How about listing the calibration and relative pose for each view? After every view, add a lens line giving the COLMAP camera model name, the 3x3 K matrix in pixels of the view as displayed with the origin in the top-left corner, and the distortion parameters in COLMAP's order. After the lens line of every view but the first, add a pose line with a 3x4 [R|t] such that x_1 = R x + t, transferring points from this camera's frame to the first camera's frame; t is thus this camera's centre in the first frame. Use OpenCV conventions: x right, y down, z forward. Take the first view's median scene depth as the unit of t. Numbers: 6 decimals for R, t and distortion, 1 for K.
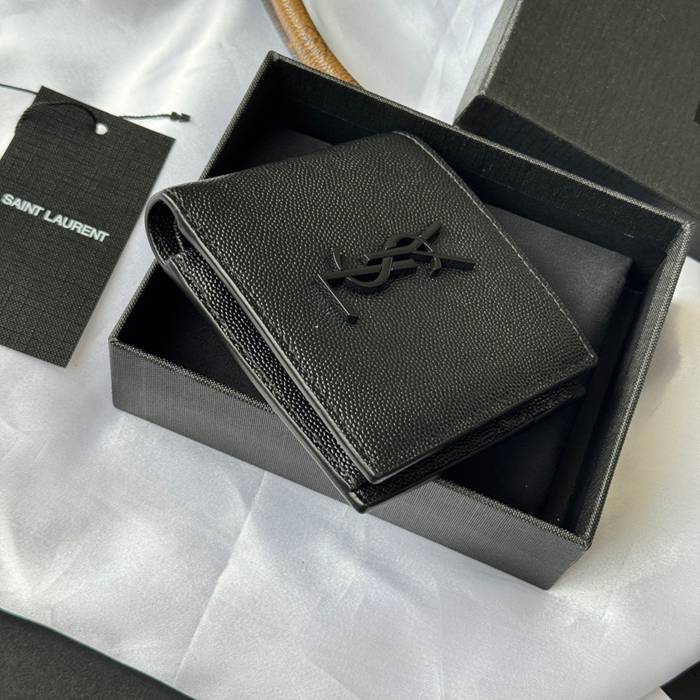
lens RADIAL K [[1429.8, 0, 349.7], [0, 1429.8, 294.4], [0, 0, 1]] dist [0.138346, 0.062465]
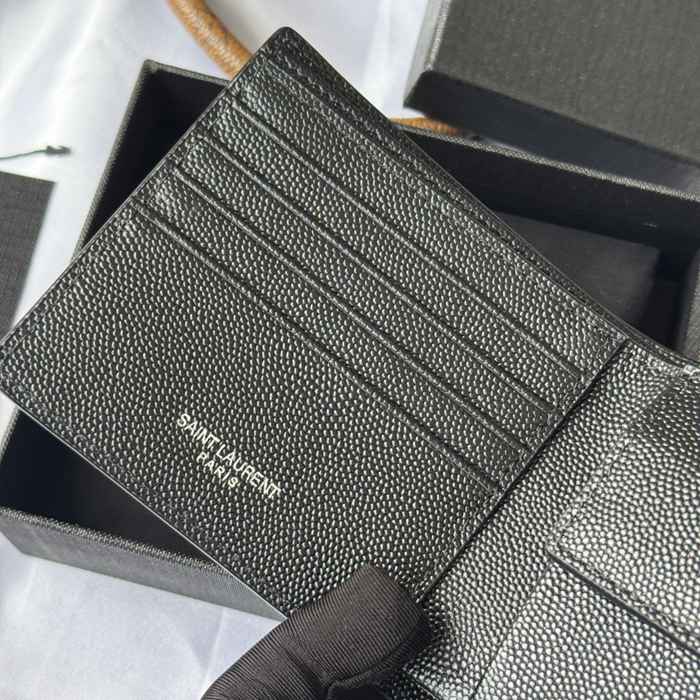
lens RADIAL K [[1429.8, 0, 349.7], [0, 1429.8, 294.4], [0, 0, 1]] dist [0.138346, 0.062465]
pose [[0.985744, -0.155298, -0.064746, 0.082064], [0.161746, 0.980634, 0.110432, -0.114642], [0.046343, -0.119330, 0.991772, 0.234800]]
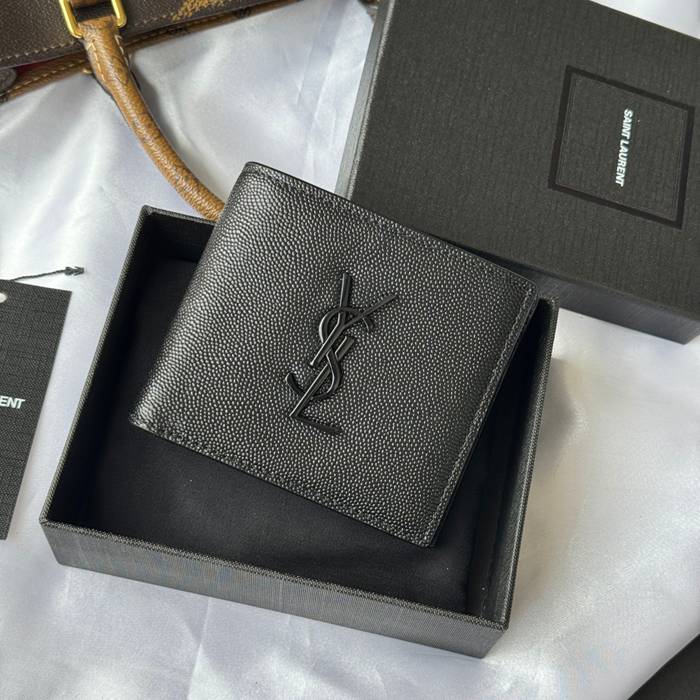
lens RADIAL K [[1429.8, 0, 349.7], [0, 1429.8, 294.4], [0, 0, 1]] dist [0.138346, 0.062465]
pose [[0.983107, -0.182664, 0.011613, 0.070966], [0.181795, 0.981859, 0.053884, -0.134591], [-0.021245, -0.050863, 0.998480, -0.071444]]
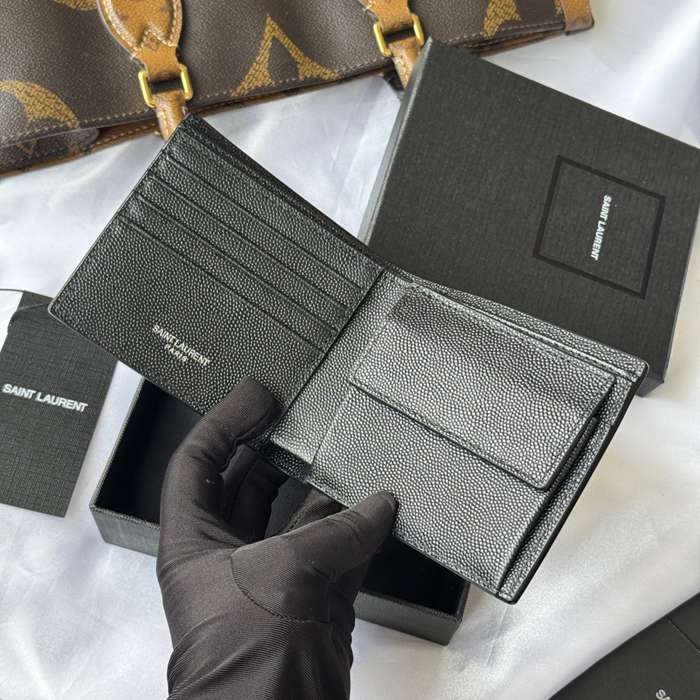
lens RADIAL K [[1429.8, 0, 349.7], [0, 1429.8, 294.4], [0, 0, 1]] dist [0.138346, 0.062465]
pose [[0.993025, -0.115511, -0.023628, 0.110436], [0.115966, 0.993074, 0.018885, -0.138394], [0.021283, -0.021493, 0.999542, -0.293226]]
